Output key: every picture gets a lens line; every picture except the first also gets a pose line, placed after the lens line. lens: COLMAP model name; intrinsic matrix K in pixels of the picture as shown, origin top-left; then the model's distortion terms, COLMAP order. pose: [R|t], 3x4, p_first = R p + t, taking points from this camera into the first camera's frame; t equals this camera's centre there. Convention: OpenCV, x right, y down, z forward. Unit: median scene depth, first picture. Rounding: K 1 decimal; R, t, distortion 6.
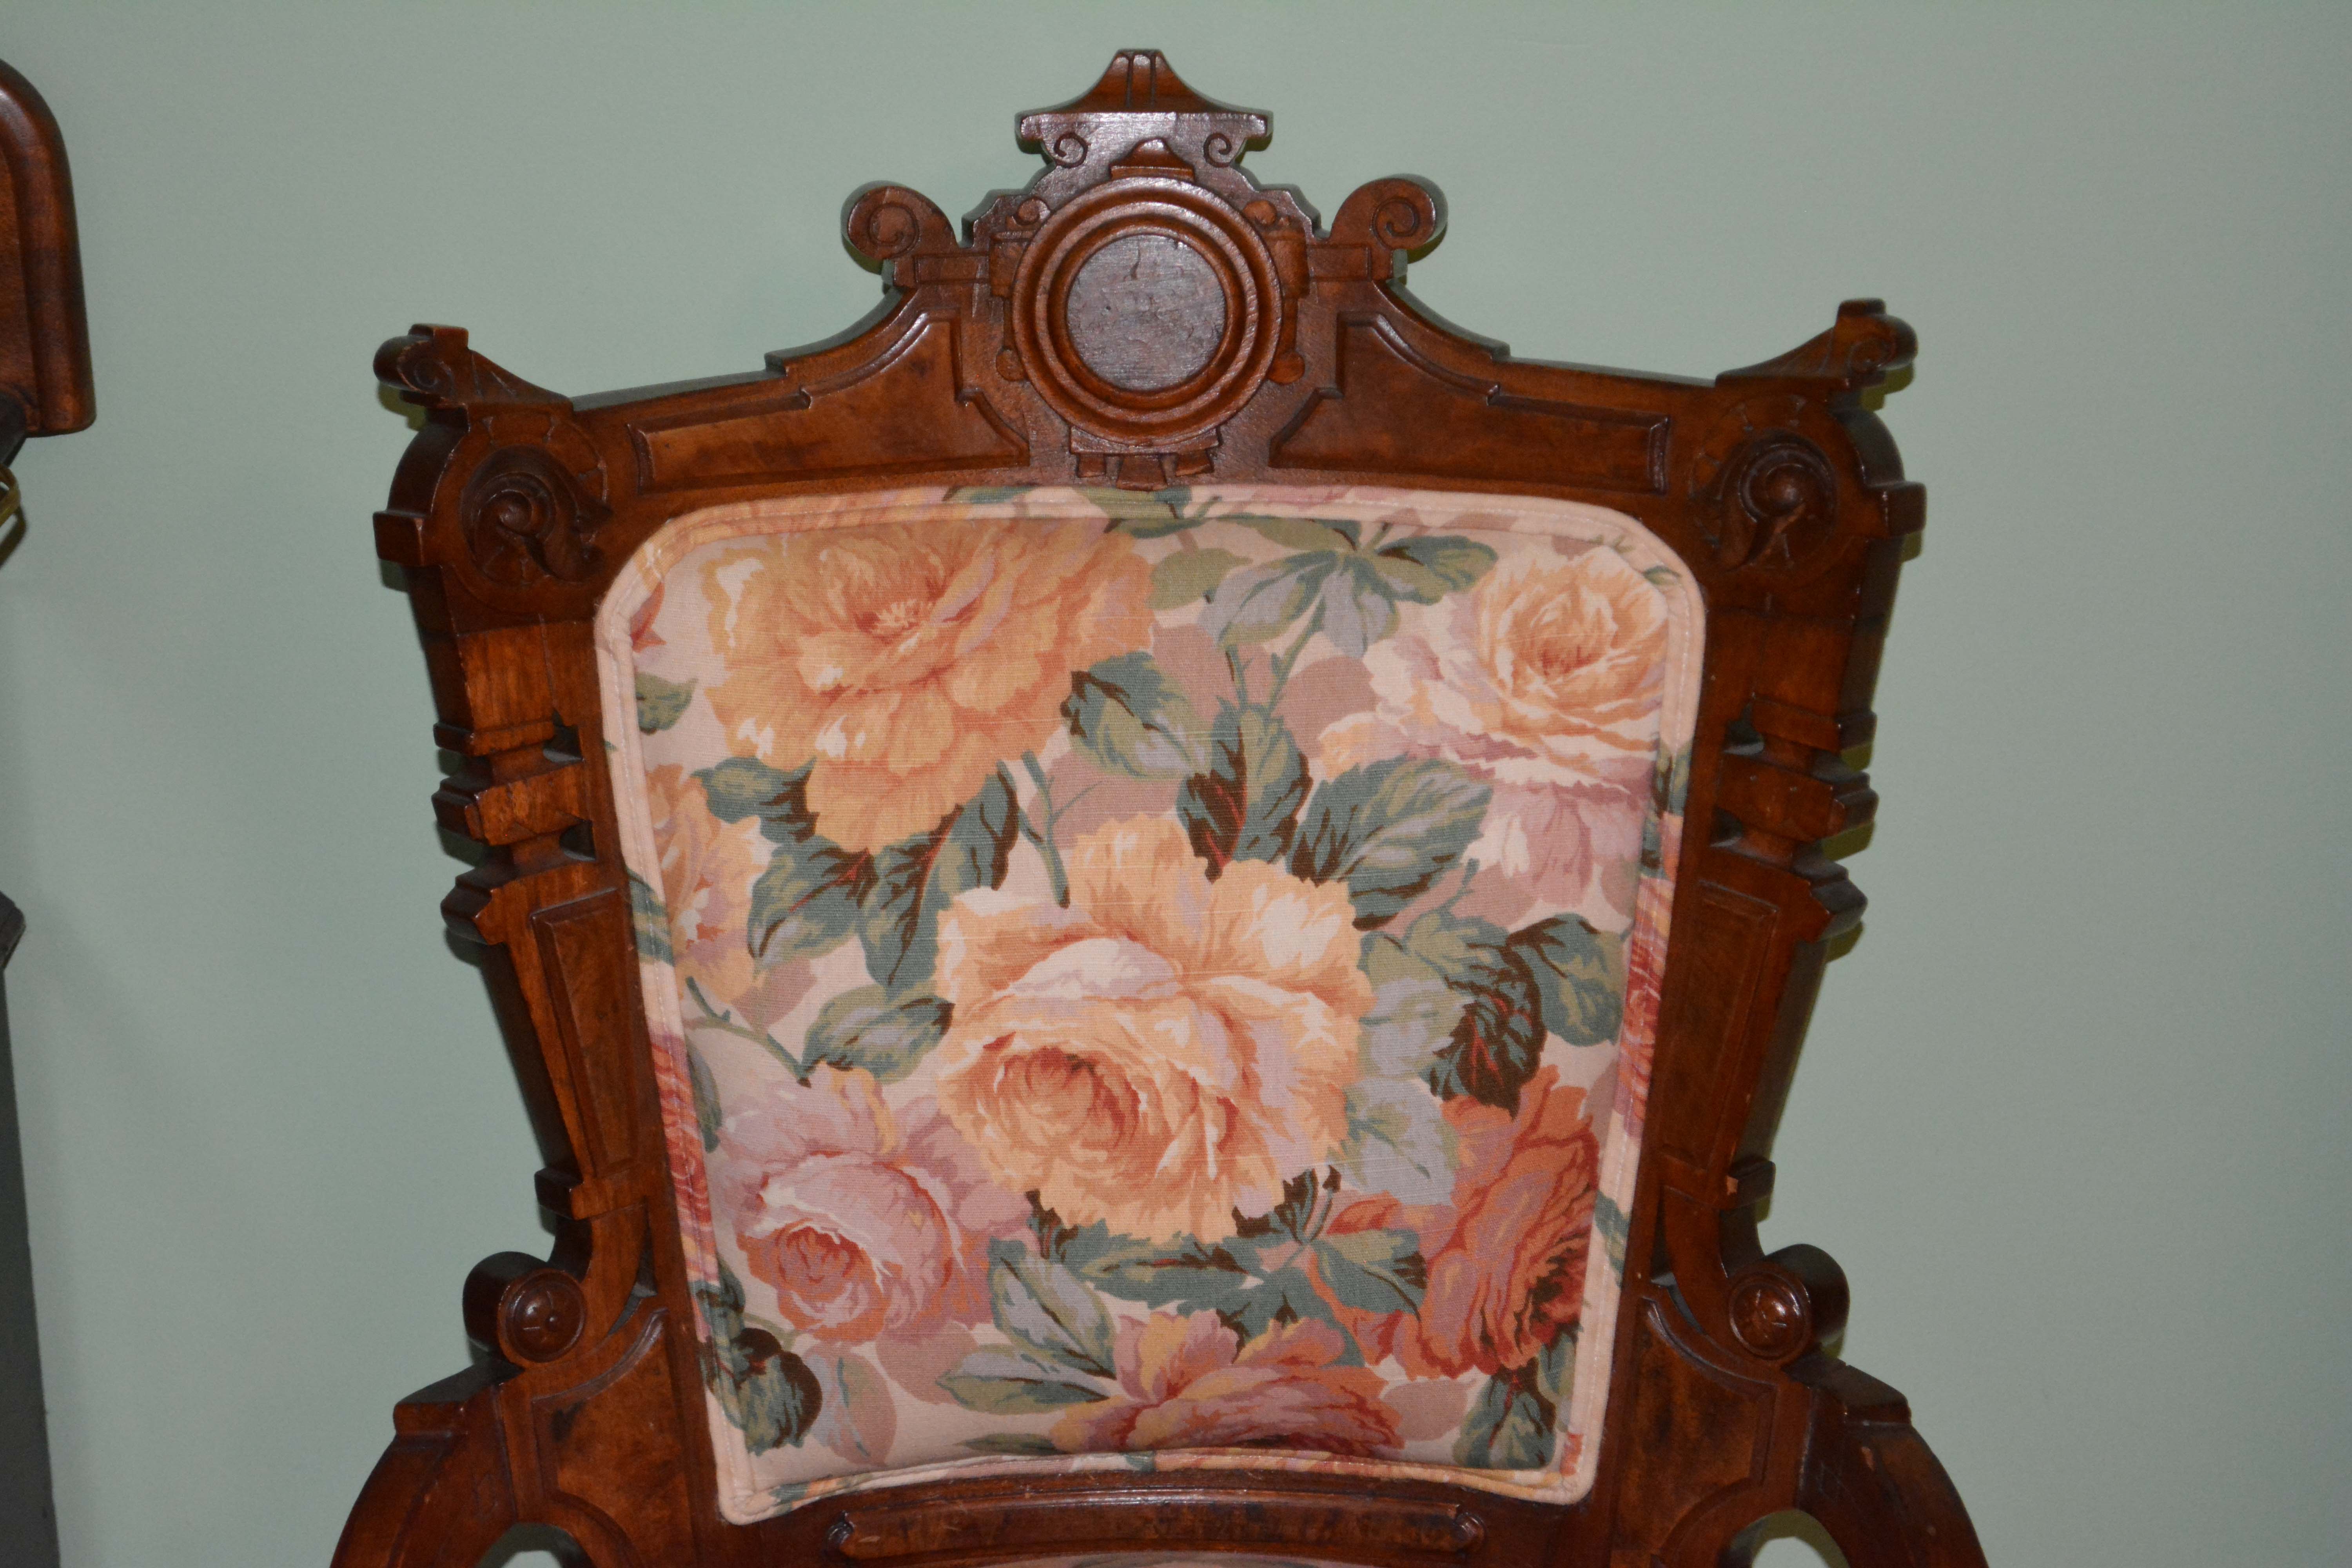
lens RADIAL K [[5277.1, 0, 1171.0], [0, 5277.1, 806.8], [0, 0, 1]] dist [0.040582, 0.037257]
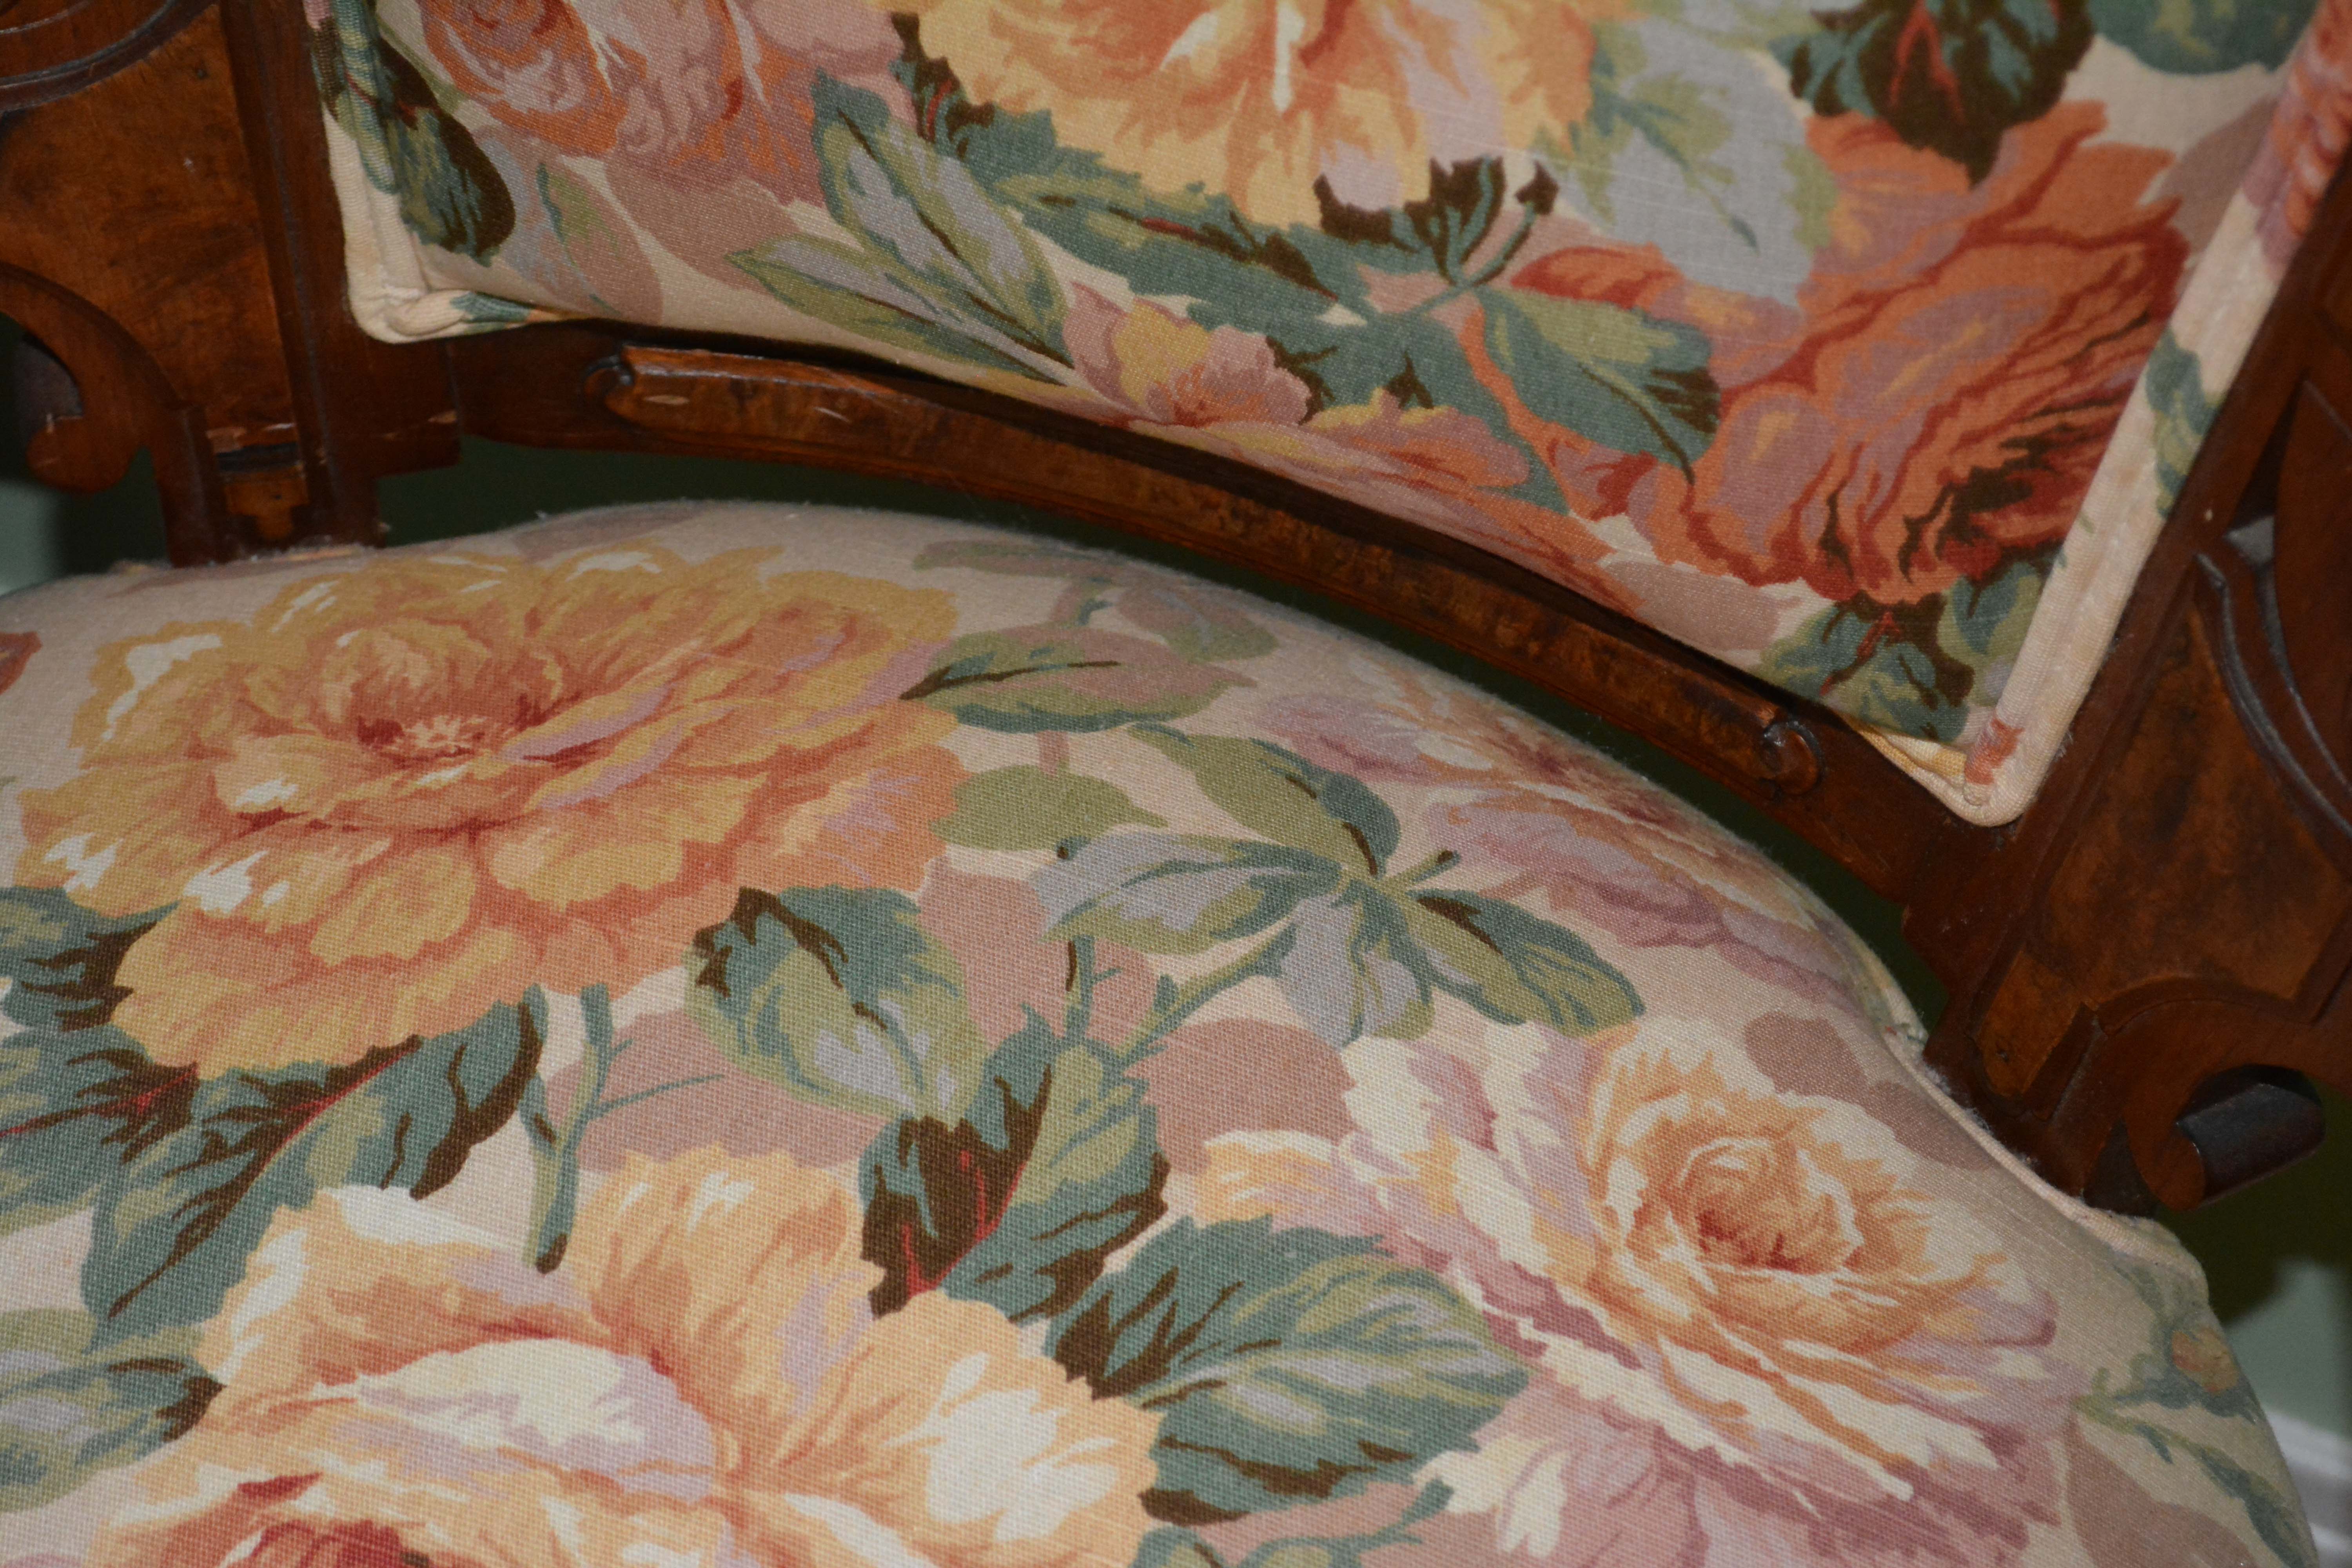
lens RADIAL K [[5277.1, 0, 1171.0], [0, 5277.1, 806.8], [0, 0, 1]] dist [0.040582, 0.037257]
pose [[0.929266, 0.317607, -0.188654, 0.100289], [-0.165395, 0.814353, 0.556303, -0.125290], [0.330317, -0.485751, 0.809282, 0.606546]]
